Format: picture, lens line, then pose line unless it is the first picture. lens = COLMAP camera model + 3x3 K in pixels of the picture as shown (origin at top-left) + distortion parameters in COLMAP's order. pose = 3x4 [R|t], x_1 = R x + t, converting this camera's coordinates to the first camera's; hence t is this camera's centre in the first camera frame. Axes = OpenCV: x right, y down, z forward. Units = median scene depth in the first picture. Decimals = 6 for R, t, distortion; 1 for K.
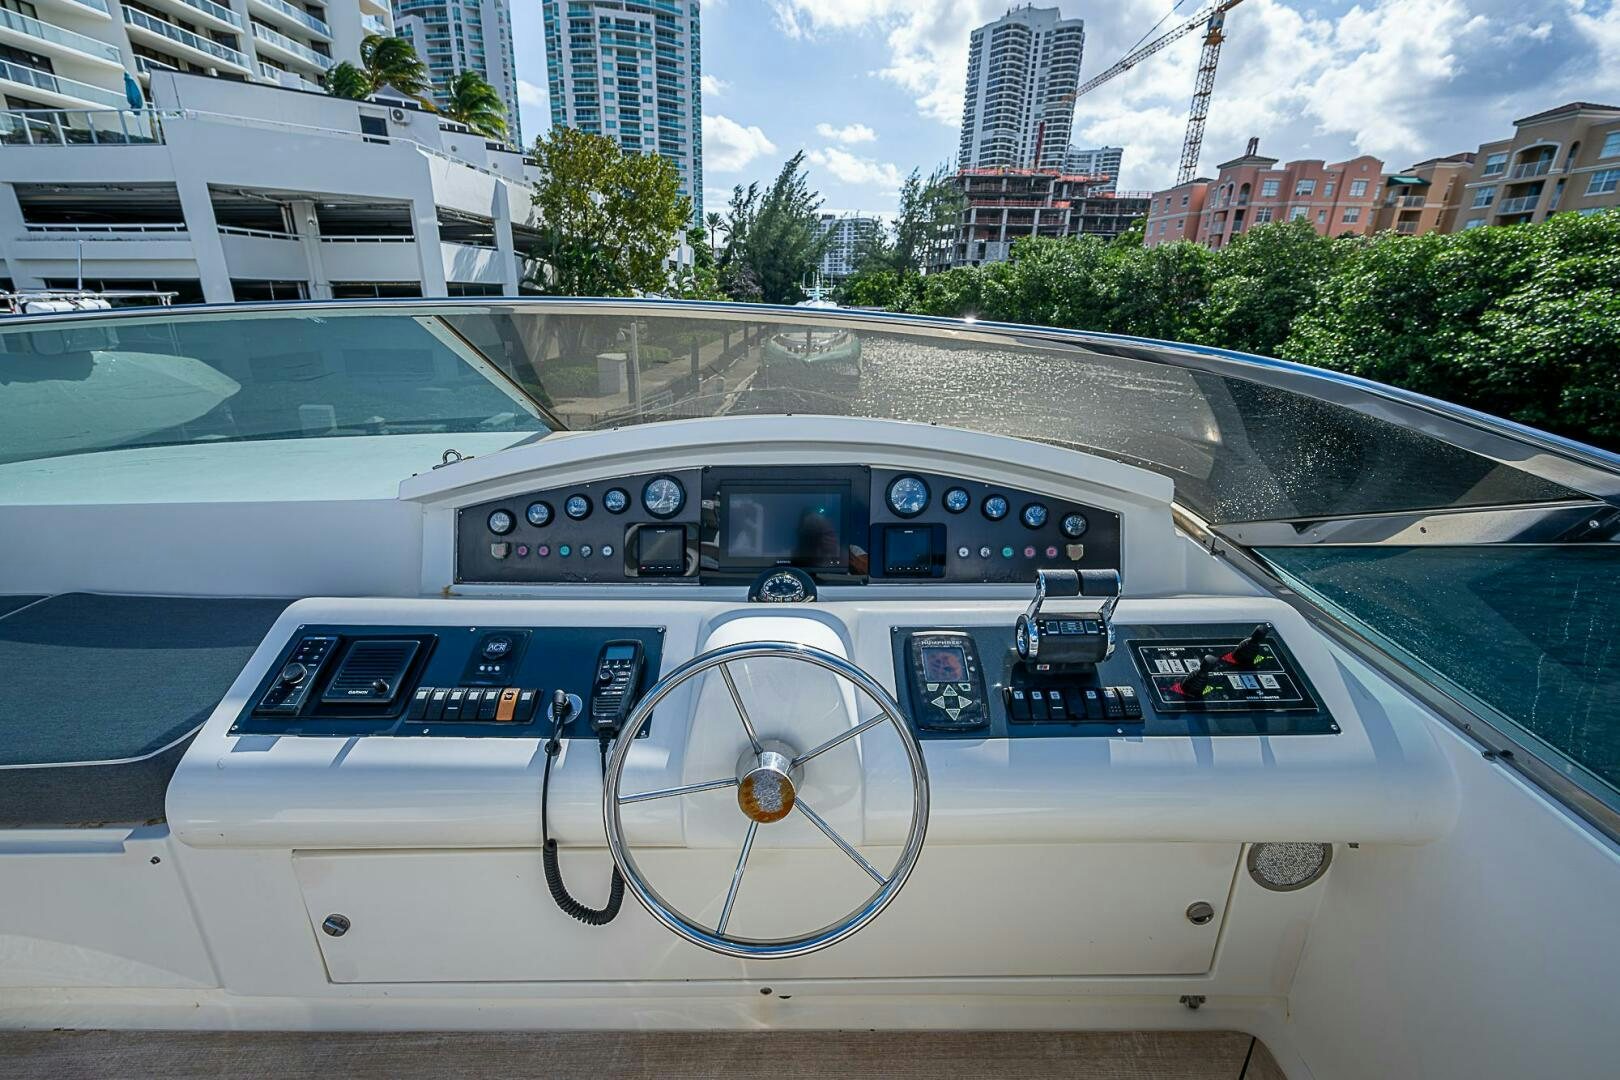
lens RADIAL K [[644.1, 0, 799.6], [0, 644.1, 543.0], [0, 0, 1]] dist [-0.002059, -0.000881]
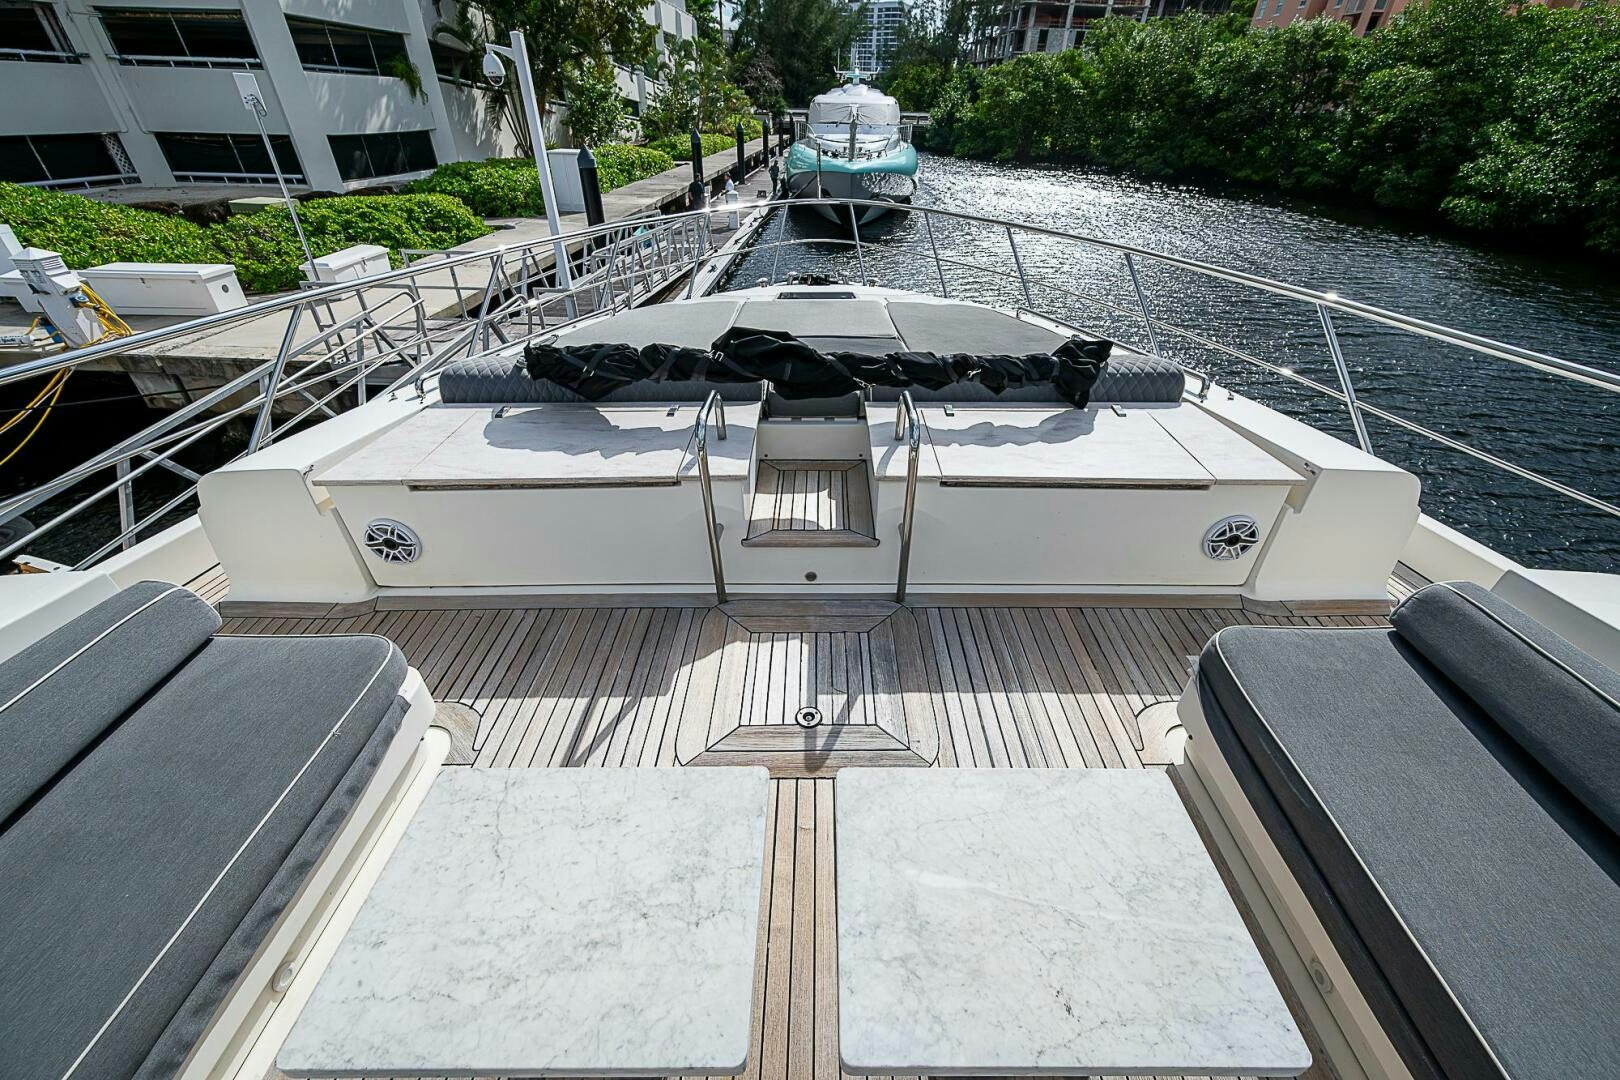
lens RADIAL K [[633.6, 0, 828.0], [0, 633.6, 514.0], [0, 0, 1]] dist [-0.001591, -0.000892]
pose [[0.999623, 0.002247, 0.027363, -0.024305], [-0.007741, 0.979273, 0.202395, -0.031022], [-0.026341, -0.202531, 0.978922, 0.141454]]
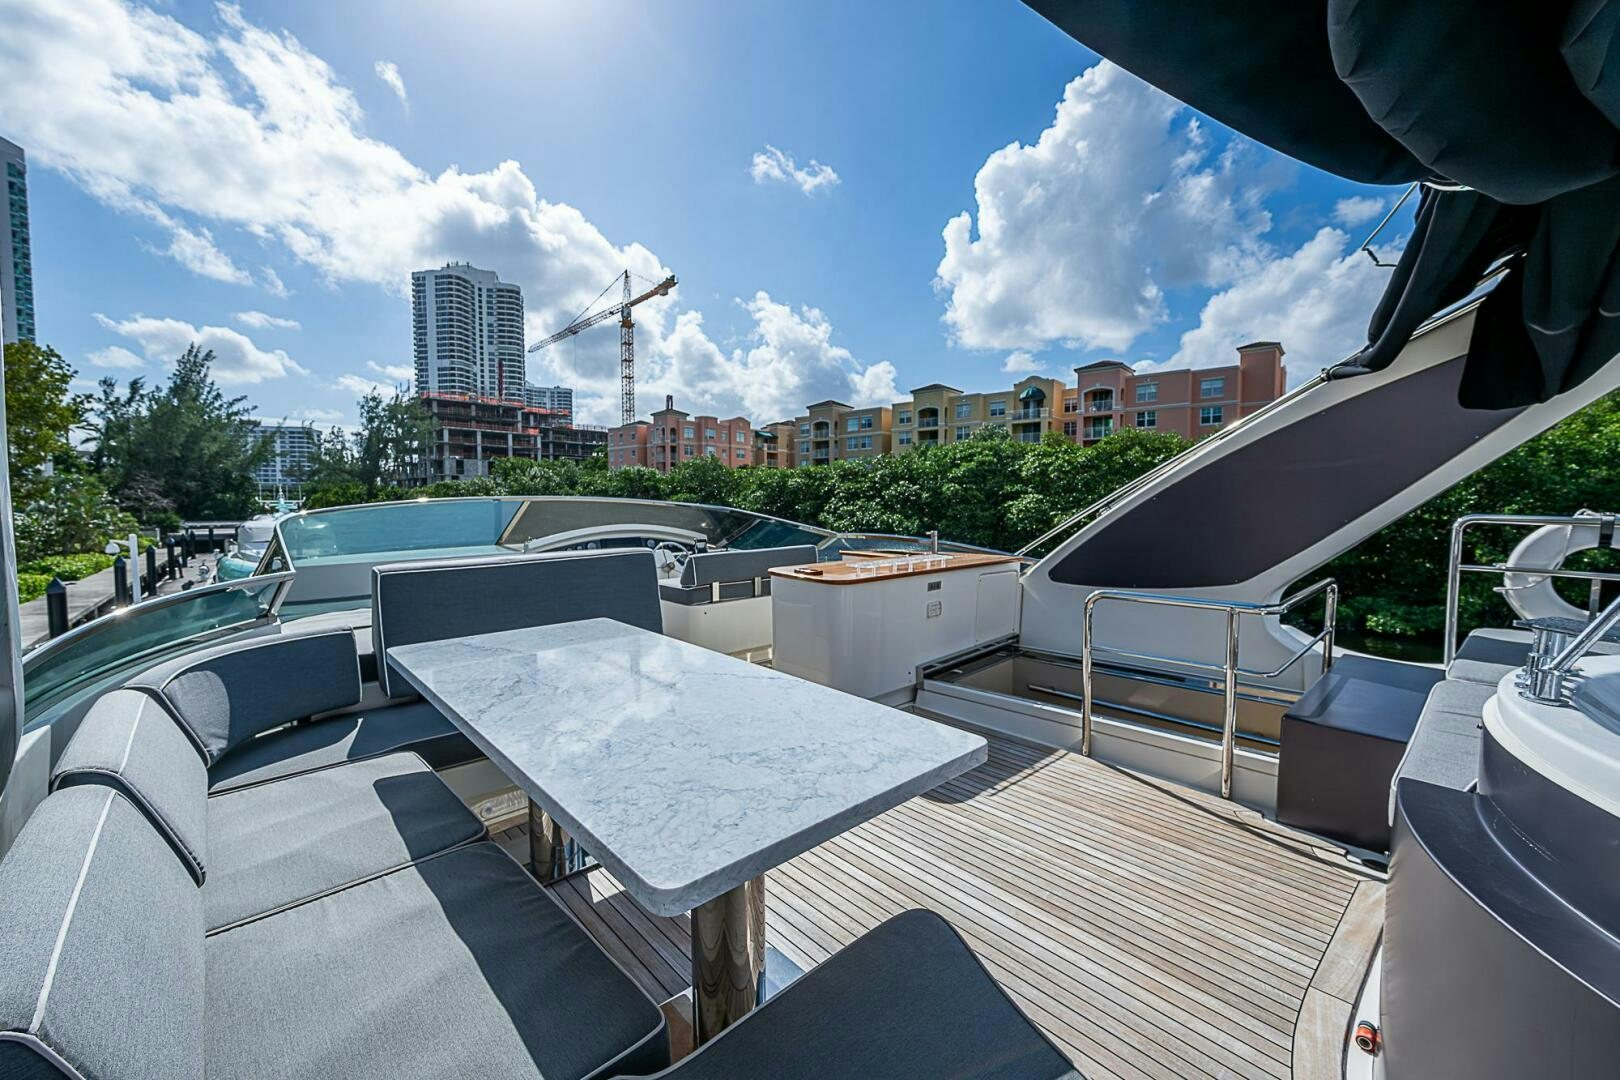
lens RADIAL K [[661.2, 0, 815.0], [0, 661.2, 529.7], [0, 0, 1]] dist [-0.002827, 0.000047]
pose [[0.722502, -0.027980, 0.690802, -0.058878], [0.253036, 0.940557, -0.226552, 0.032296], [-0.643400, 0.338482, 0.686634, -0.078868]]
